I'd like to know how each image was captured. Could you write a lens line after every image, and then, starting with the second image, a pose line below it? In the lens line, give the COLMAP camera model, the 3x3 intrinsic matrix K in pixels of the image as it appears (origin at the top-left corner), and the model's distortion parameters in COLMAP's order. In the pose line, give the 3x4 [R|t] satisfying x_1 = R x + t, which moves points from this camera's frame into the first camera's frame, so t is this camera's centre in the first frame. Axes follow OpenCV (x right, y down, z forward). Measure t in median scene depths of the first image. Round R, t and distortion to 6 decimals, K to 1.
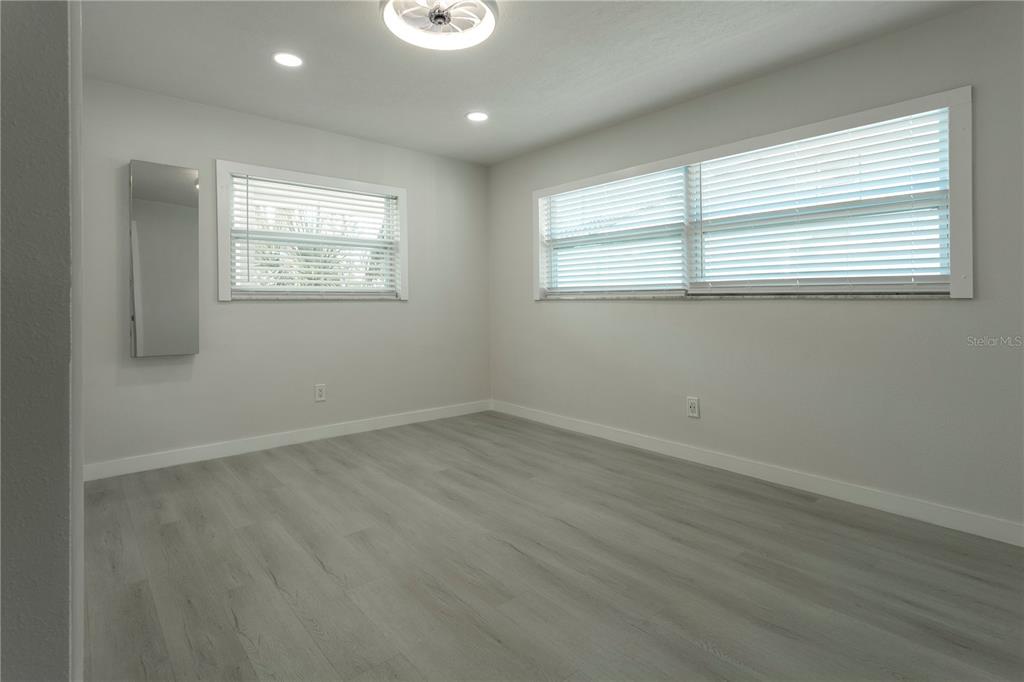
lens RADIAL K [[499.1, 0, 491.4], [0, 499.1, 303.5], [0, 0, 1]] dist [-0.015809, 0.000508]
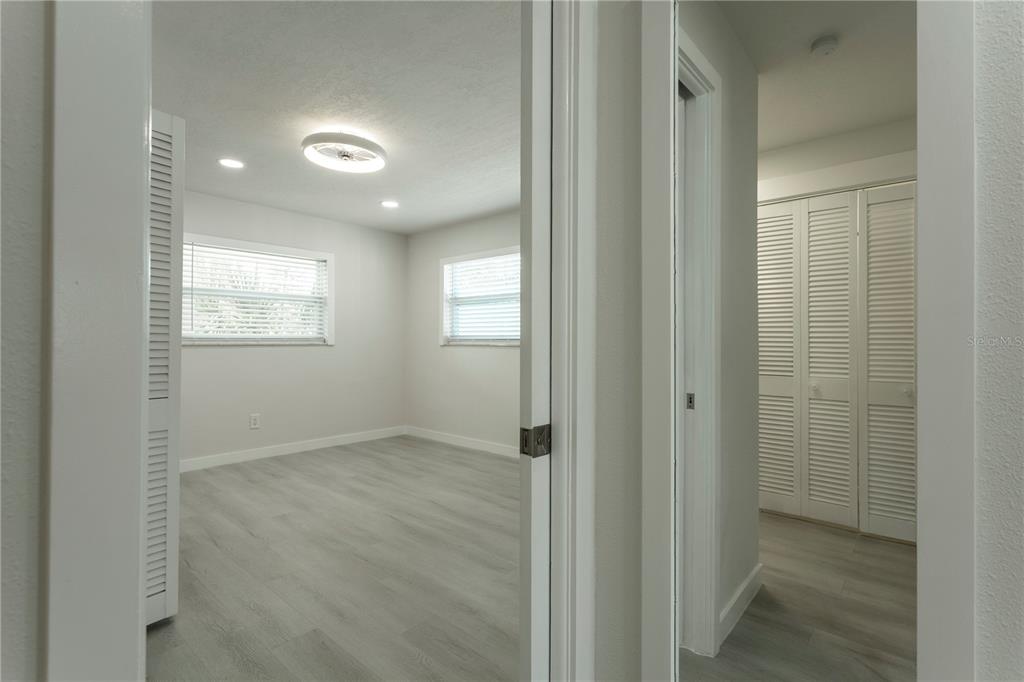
lens RADIAL K [[481.3, 0, 522.3], [0, 481.3, 331.0], [0, 0, 1]] dist [0.001458, 0.000349]
pose [[0.986056, 0.008776, 0.166184, 0.103724], [-0.004956, 0.999714, -0.023390, -0.017832], [-0.166341, 0.022241, 0.985817, -0.275614]]
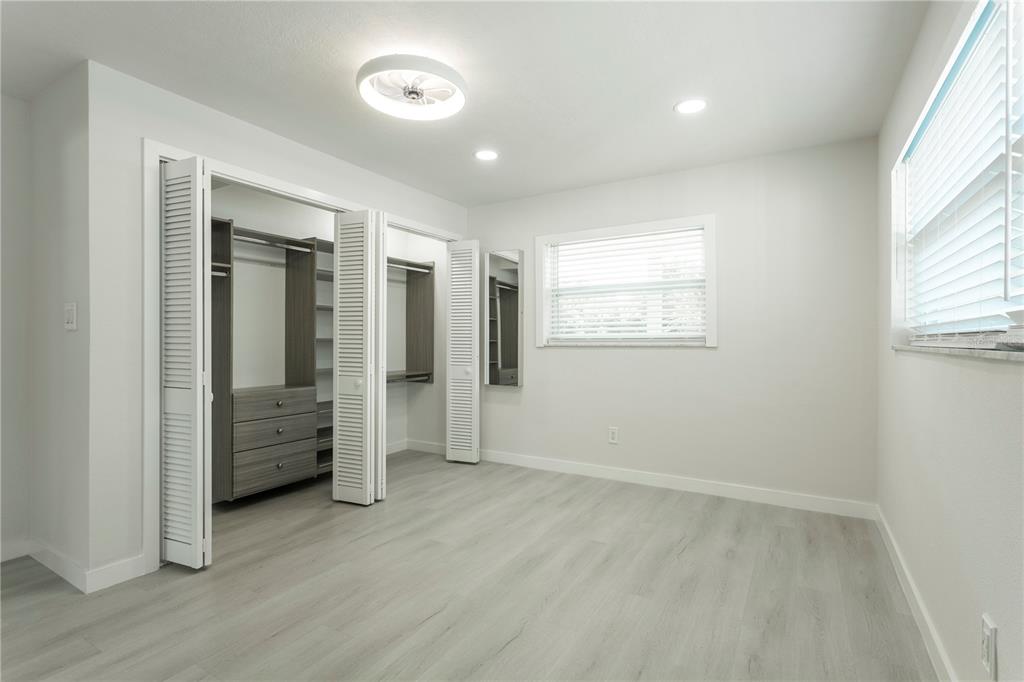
lens RADIAL K [[481.3, 0, 515.3], [0, 481.3, 342.1], [0, 0, 1]] dist [0.001458, 0.000349]
pose [[0.330281, 0.000900, -0.943882, 0.540354], [-0.000077, 1.000000, 0.000926, -0.017283], [0.943882, -0.000233, 0.330281, 0.472790]]
